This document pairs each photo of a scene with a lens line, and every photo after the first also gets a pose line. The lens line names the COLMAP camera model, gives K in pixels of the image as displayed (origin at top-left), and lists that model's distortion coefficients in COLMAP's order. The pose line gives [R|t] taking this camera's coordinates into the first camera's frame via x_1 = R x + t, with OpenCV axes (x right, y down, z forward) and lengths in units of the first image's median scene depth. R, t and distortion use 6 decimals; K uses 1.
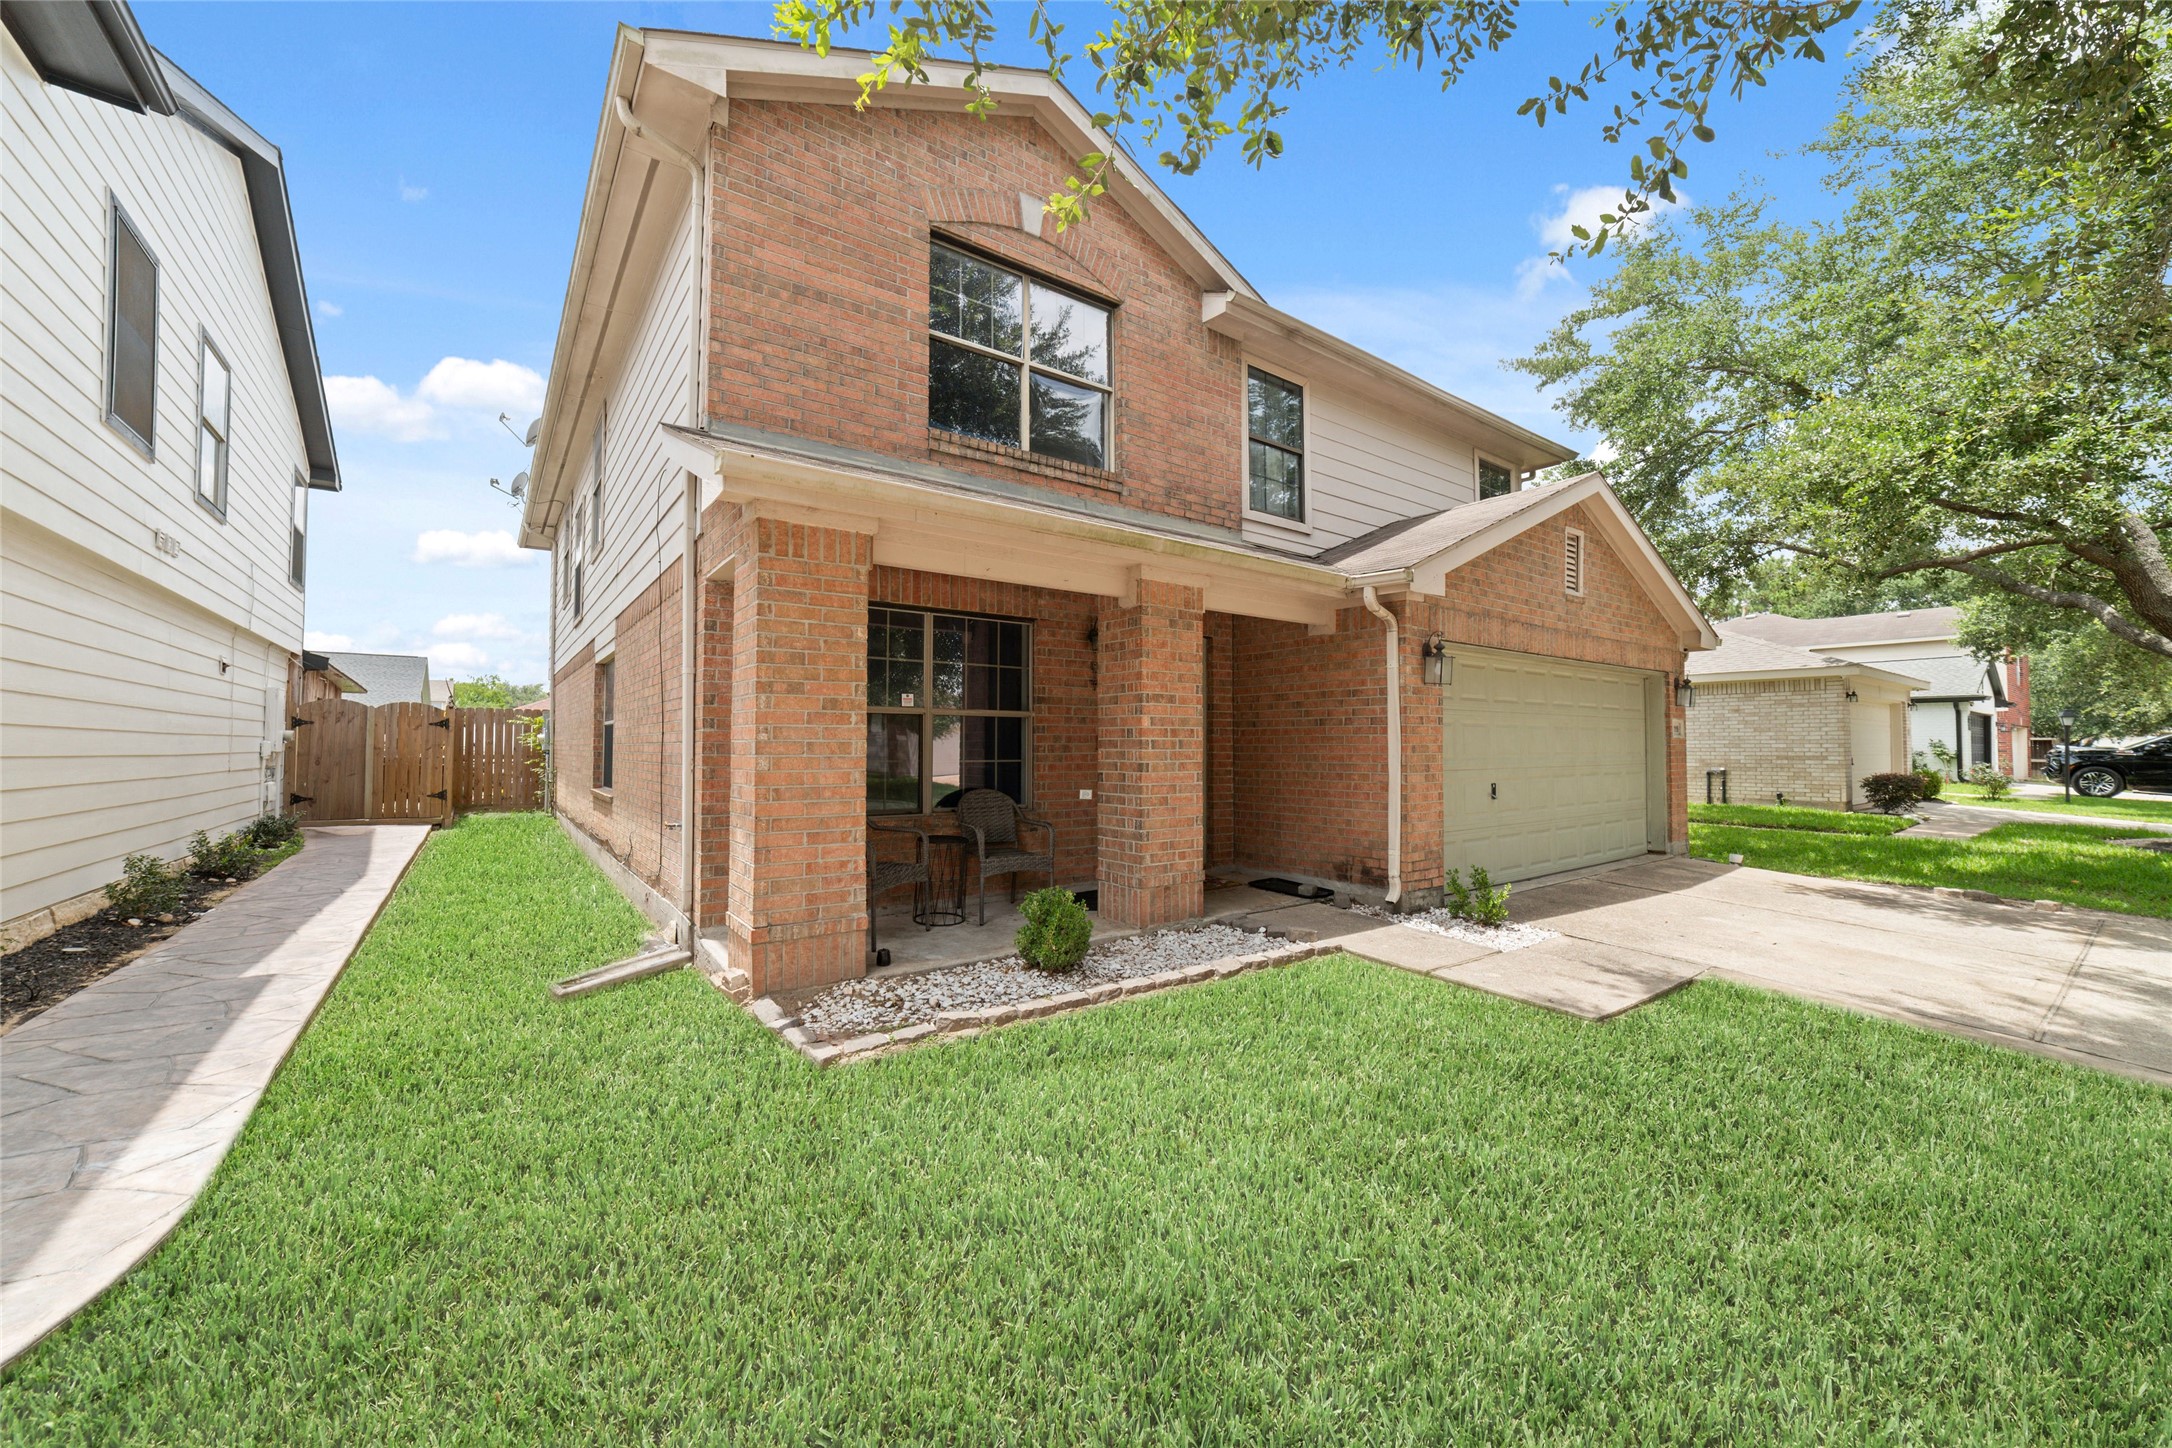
lens RADIAL K [[836.5, 0, 1096.6], [0, 836.5, 721.8], [0, 0, 1]] dist [-0.012495, 0.003849]
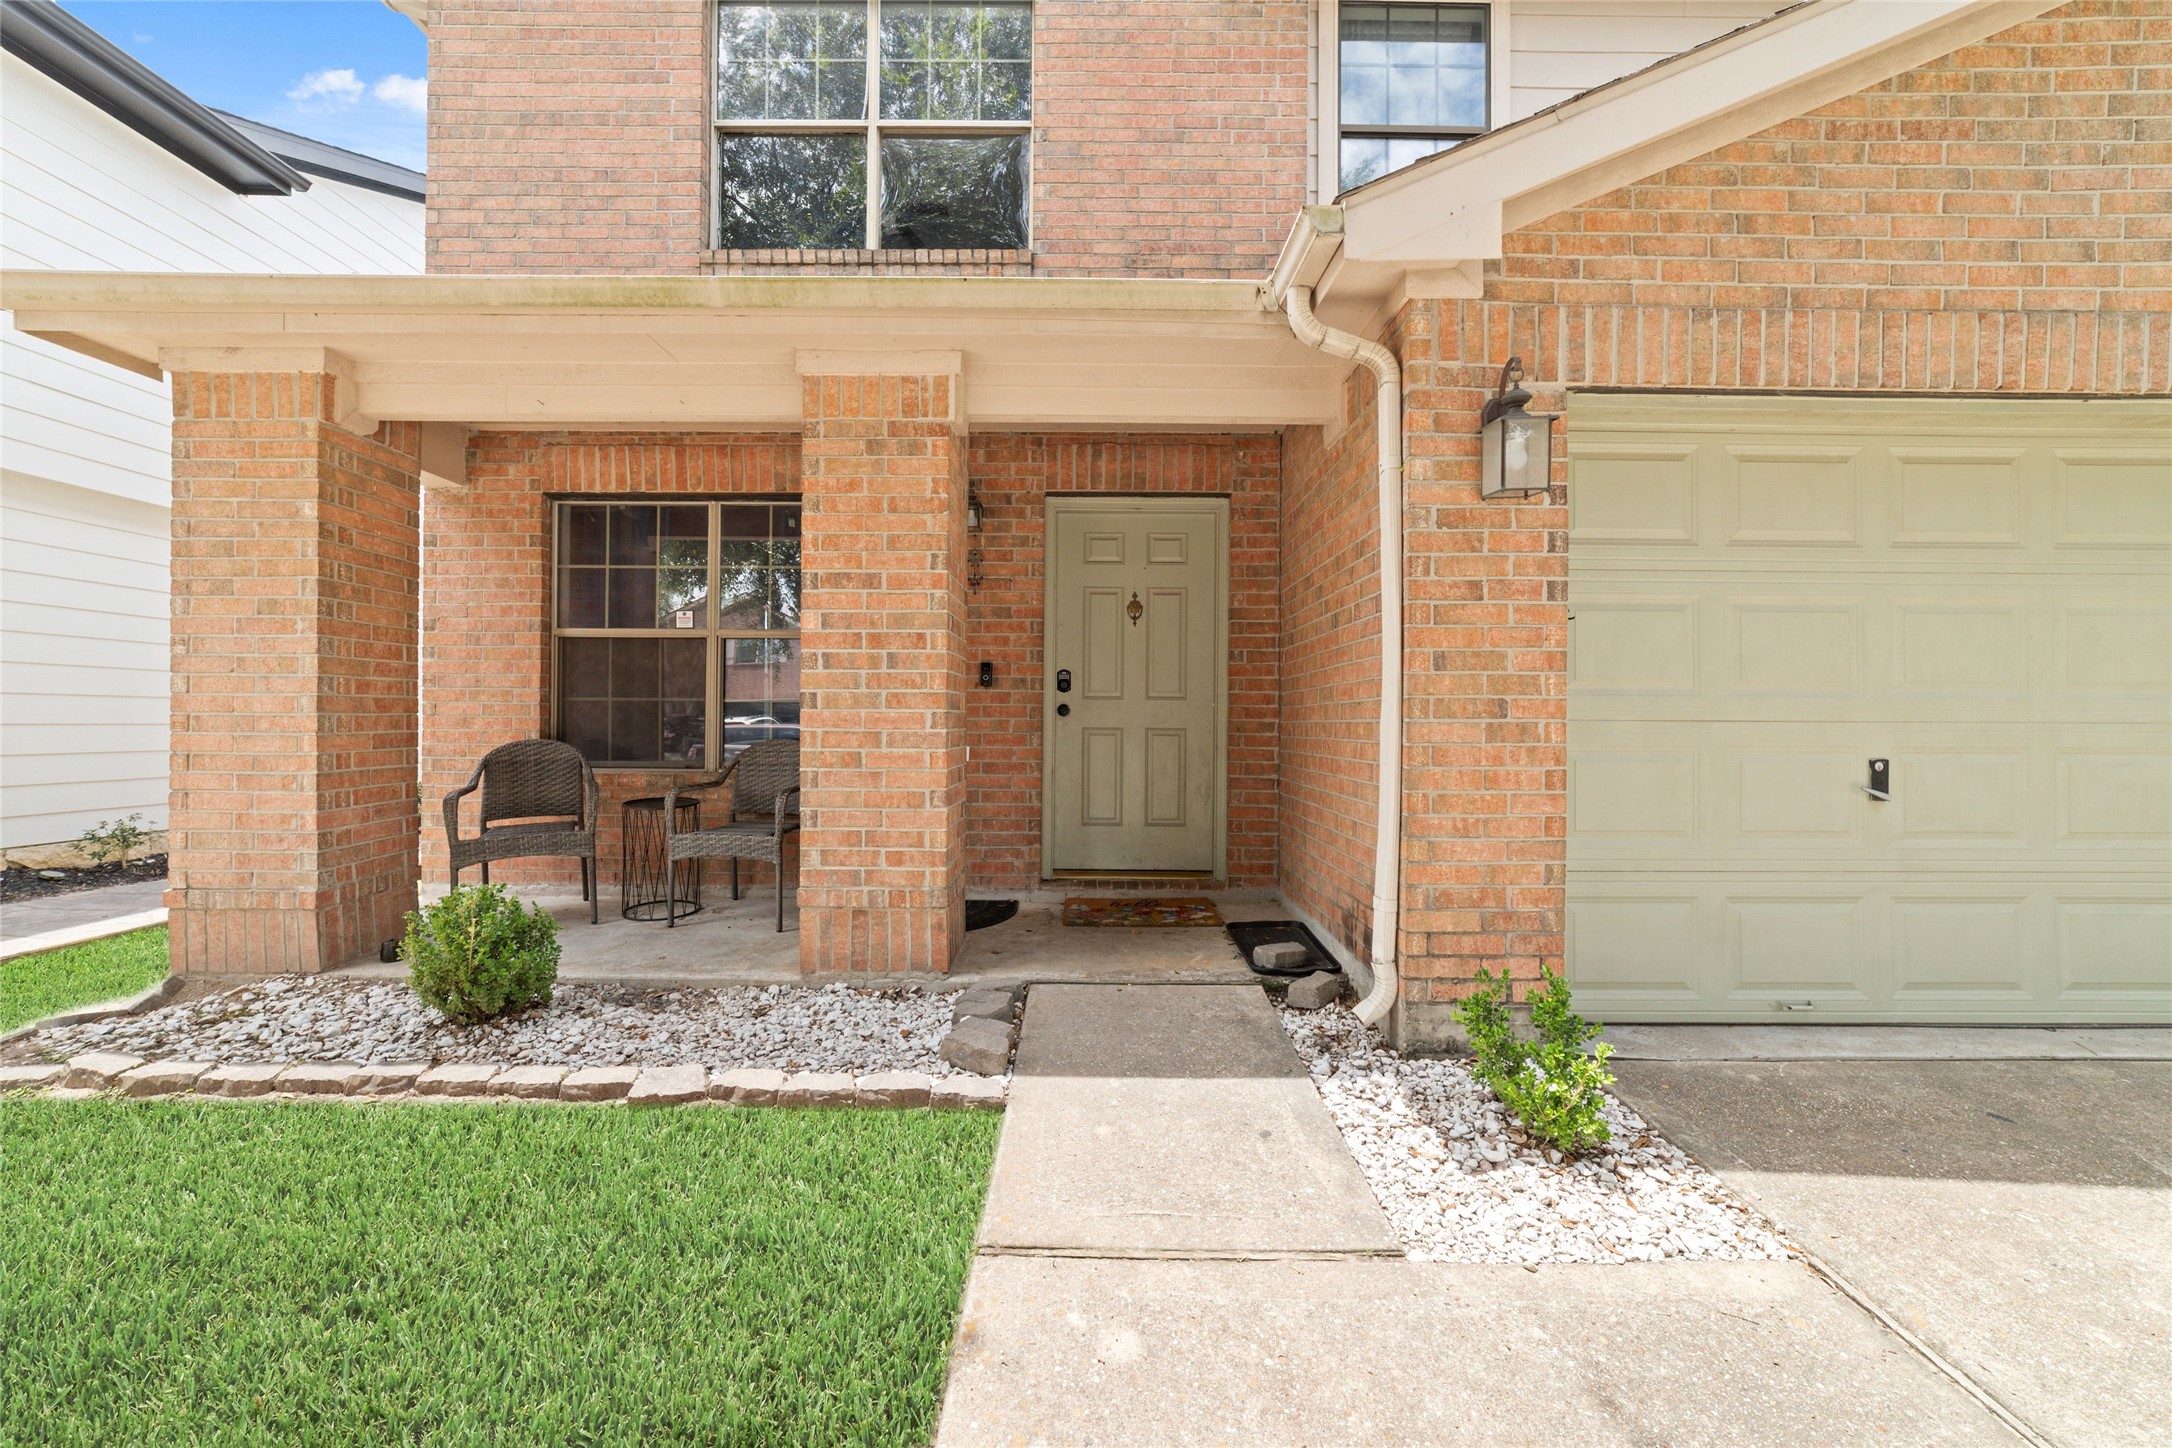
lens RADIAL K [[836.5, 0, 1081.1], [0, 836.5, 722.7], [0, 0, 1]] dist [-0.012495, 0.003849]
pose [[0.801229, 0.004566, -0.598340, 0.539945], [0.012756, 0.999613, 0.024710, 0.056128], [0.598222, -0.027431, 0.800861, 0.627233]]
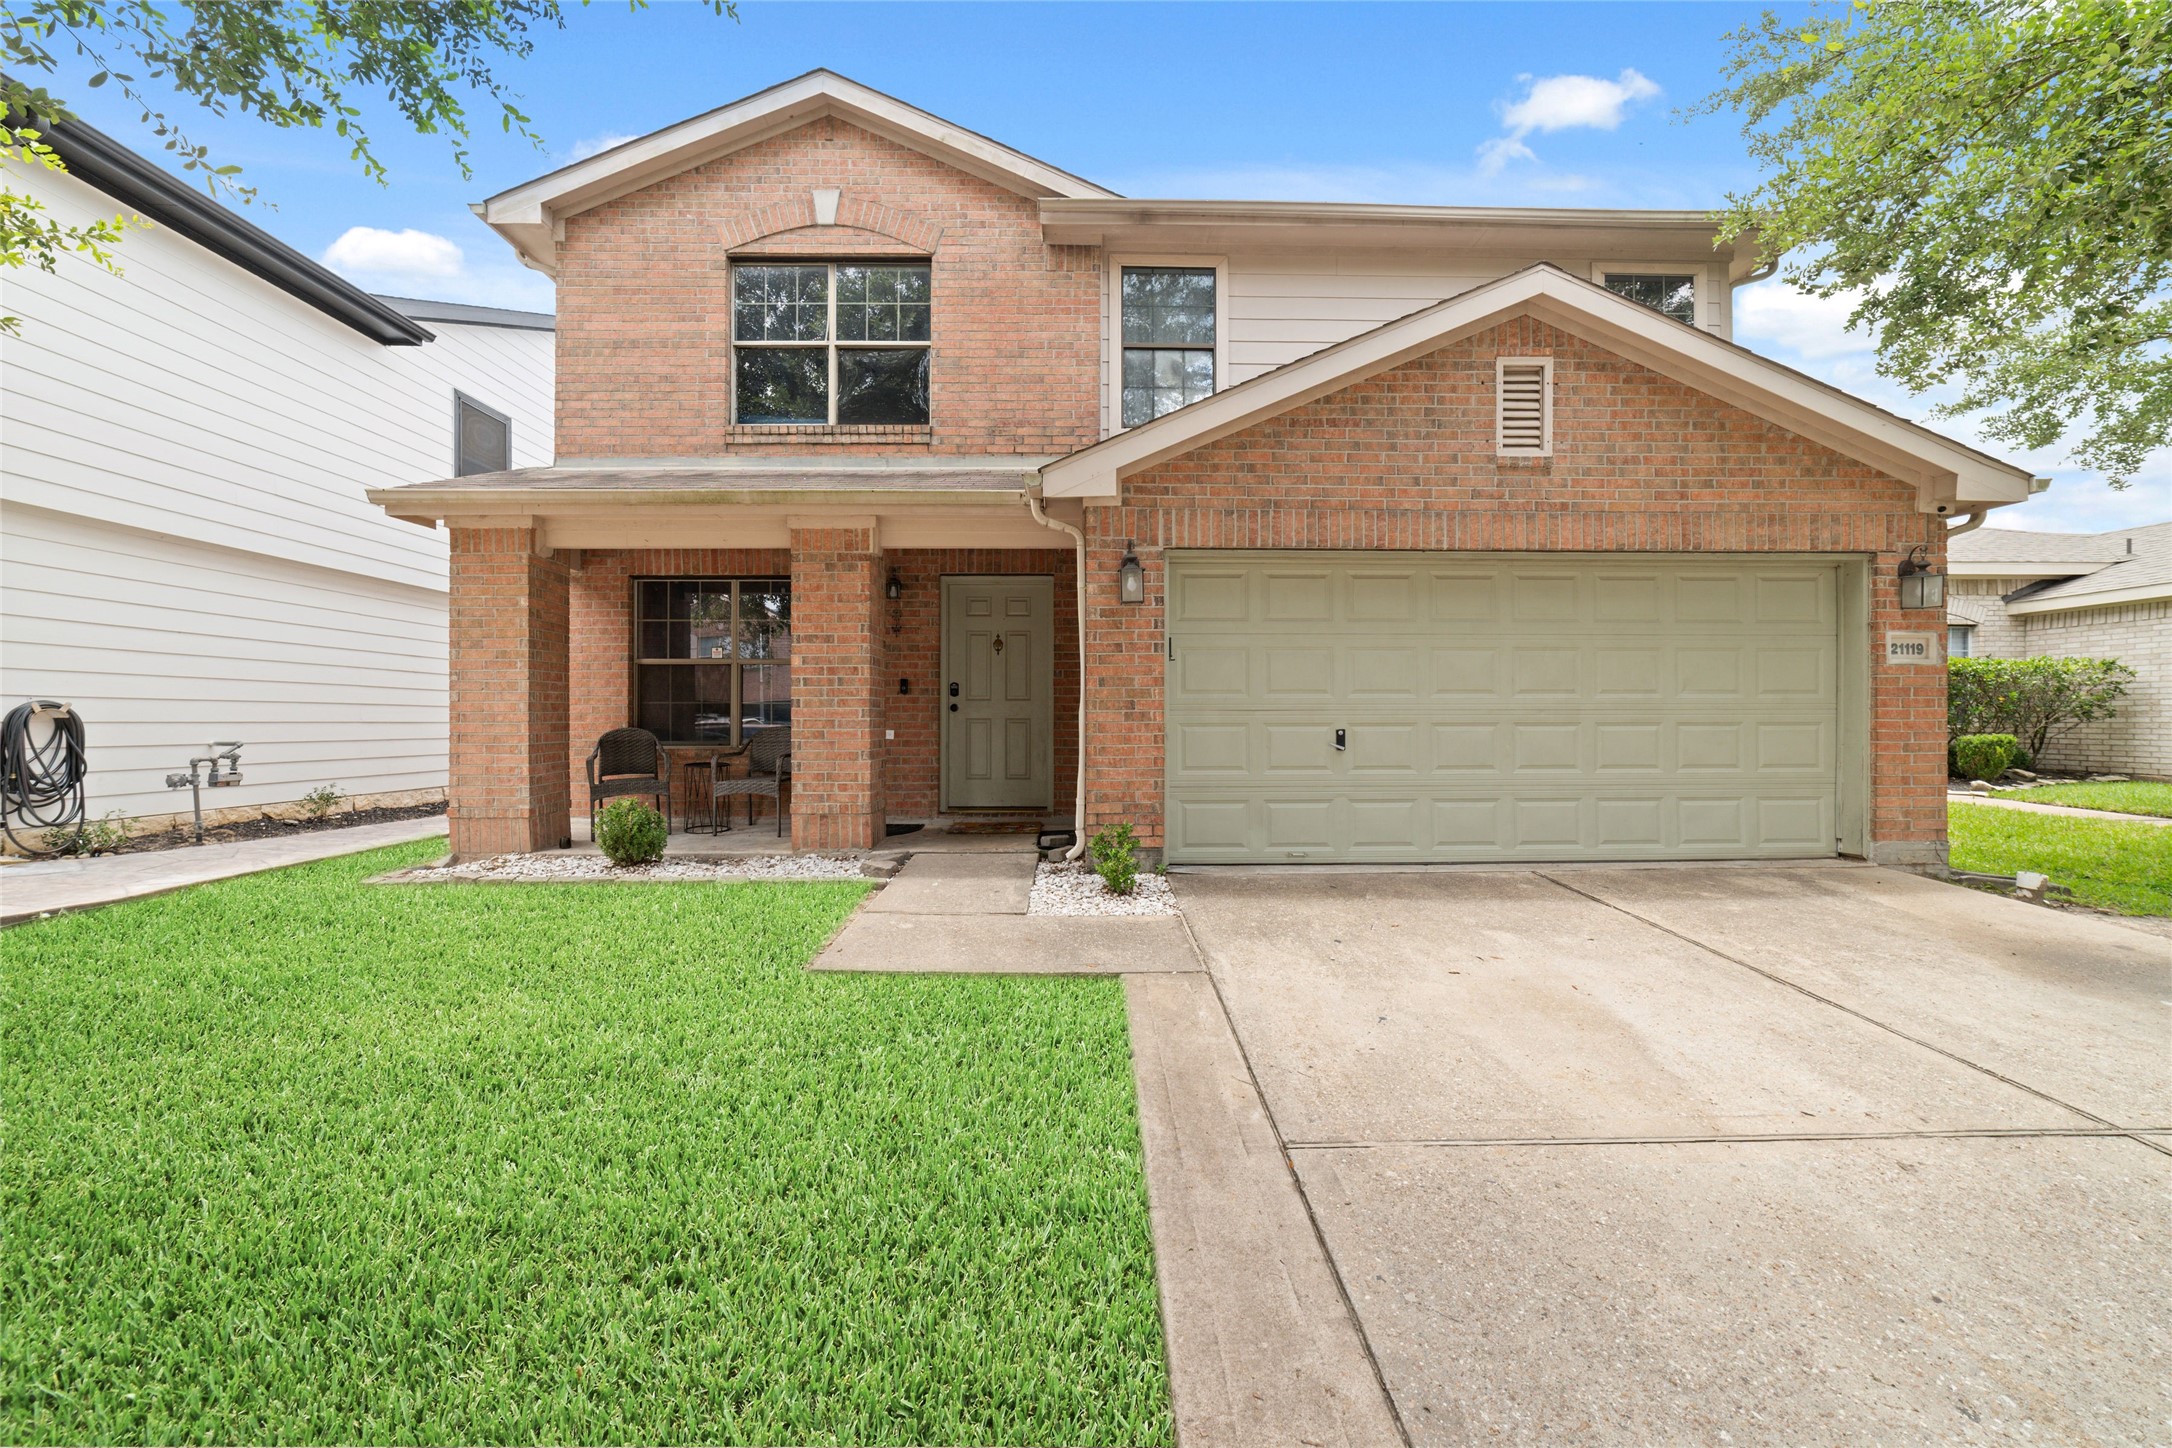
lens RADIAL K [[836.5, 0, 1076.5], [0, 836.5, 722.4], [0, 0, 1]] dist [-0.012495, 0.003849]
pose [[0.808669, -0.000601, -0.588264, 0.958614], [0.019593, 0.999472, 0.025912, 0.056626], [0.587938, -0.032479, 0.808254, 0.327433]]
